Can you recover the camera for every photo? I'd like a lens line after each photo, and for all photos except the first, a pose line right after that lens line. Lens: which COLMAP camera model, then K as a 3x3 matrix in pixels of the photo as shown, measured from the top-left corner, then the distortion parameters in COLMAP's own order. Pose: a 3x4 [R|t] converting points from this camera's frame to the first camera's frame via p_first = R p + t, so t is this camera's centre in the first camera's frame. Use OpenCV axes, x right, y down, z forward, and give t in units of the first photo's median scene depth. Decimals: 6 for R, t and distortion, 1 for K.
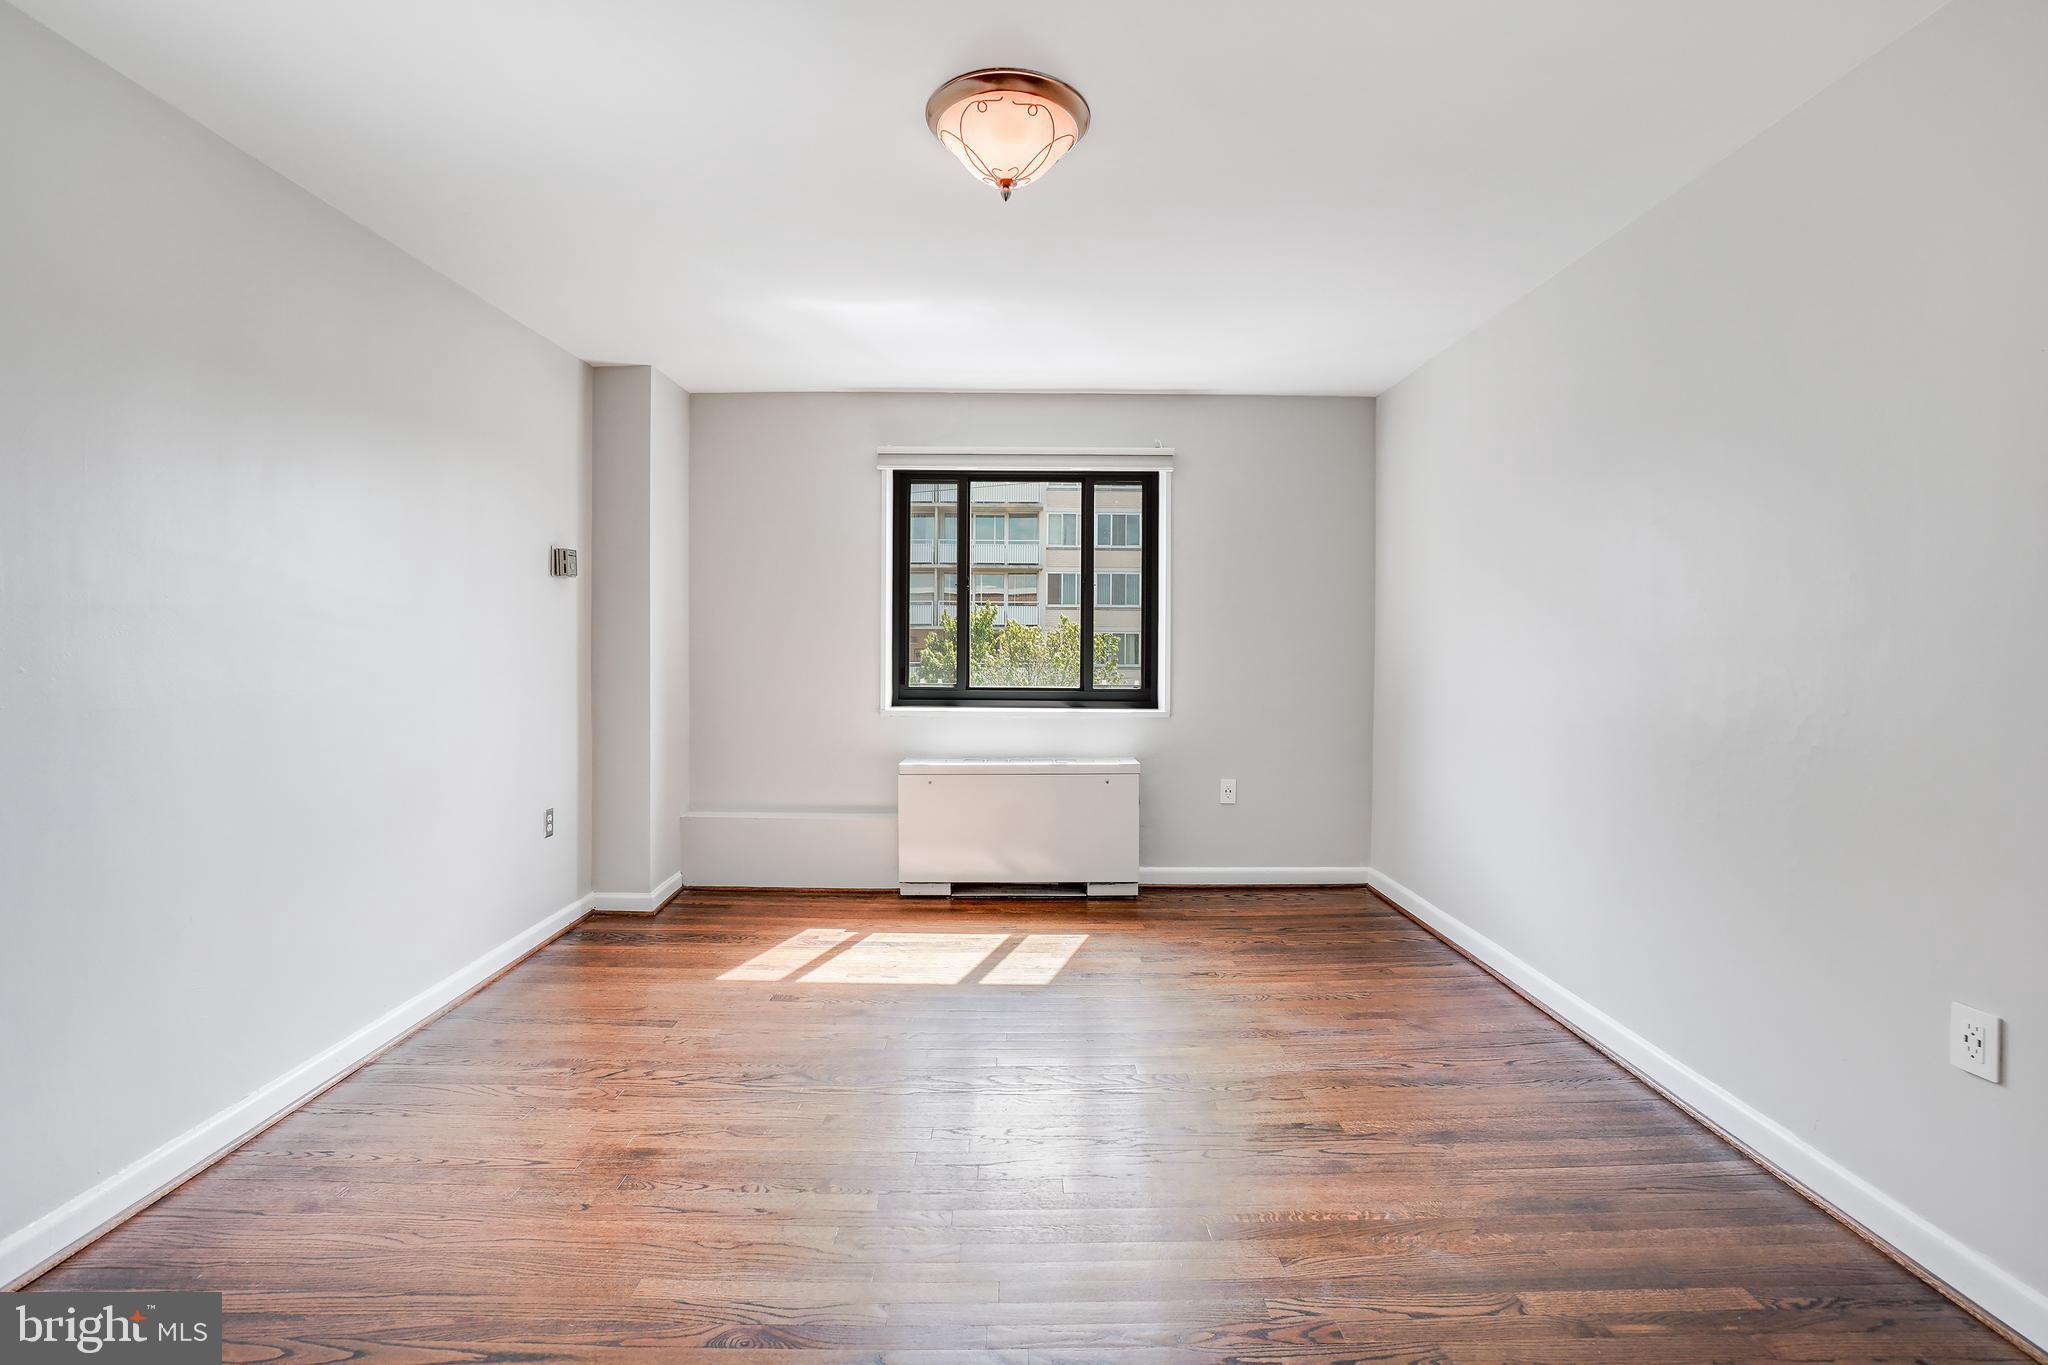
lens RADIAL K [[919.5, 0, 1014.3], [0, 919.5, 618.2], [0, 0, 1]] dist [-0.032128, 0.000303]
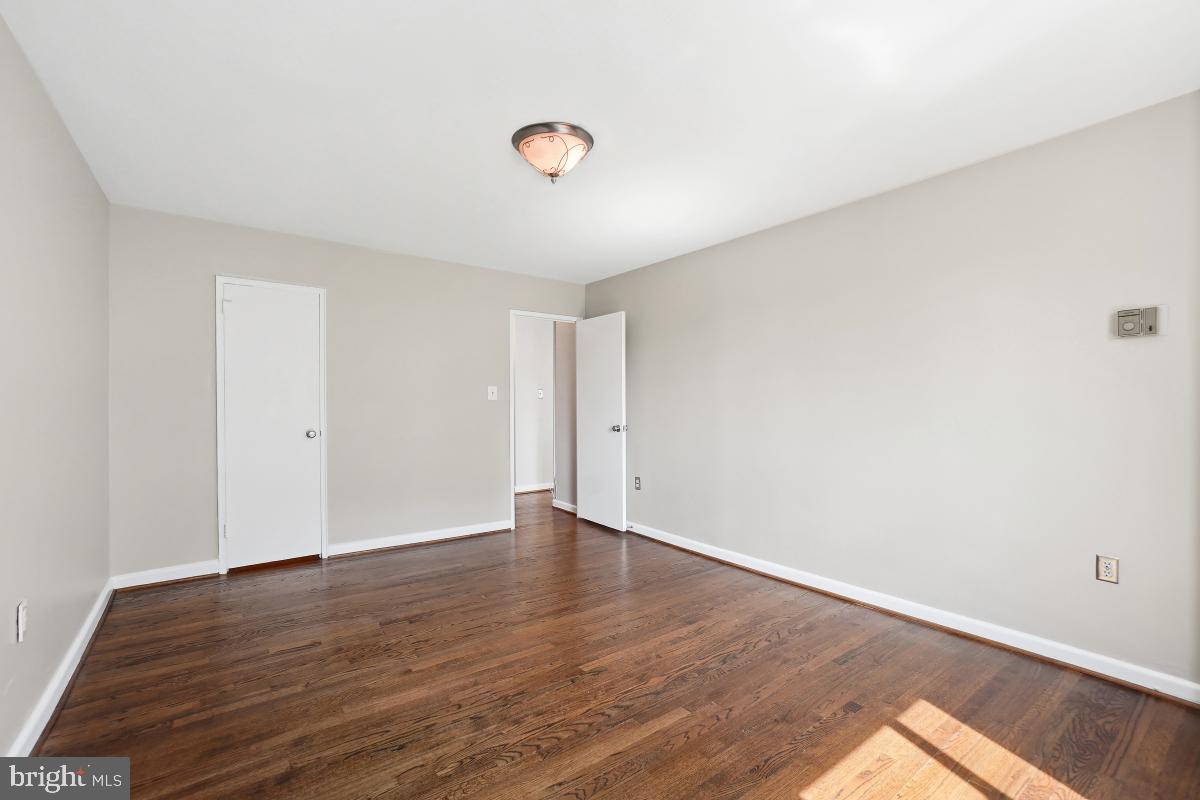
lens RADIAL K [[532.3, 0, 597.0], [0, 532.3, 379.6], [0, 0, 1]] dist [-0.055903, 0.024214]
pose [[-0.805813, -0.022827, -0.591729, 0.444751], [0.013926, 0.998250, -0.057473, 0.034275], [0.592006, -0.054553, -0.804085, 1.483873]]
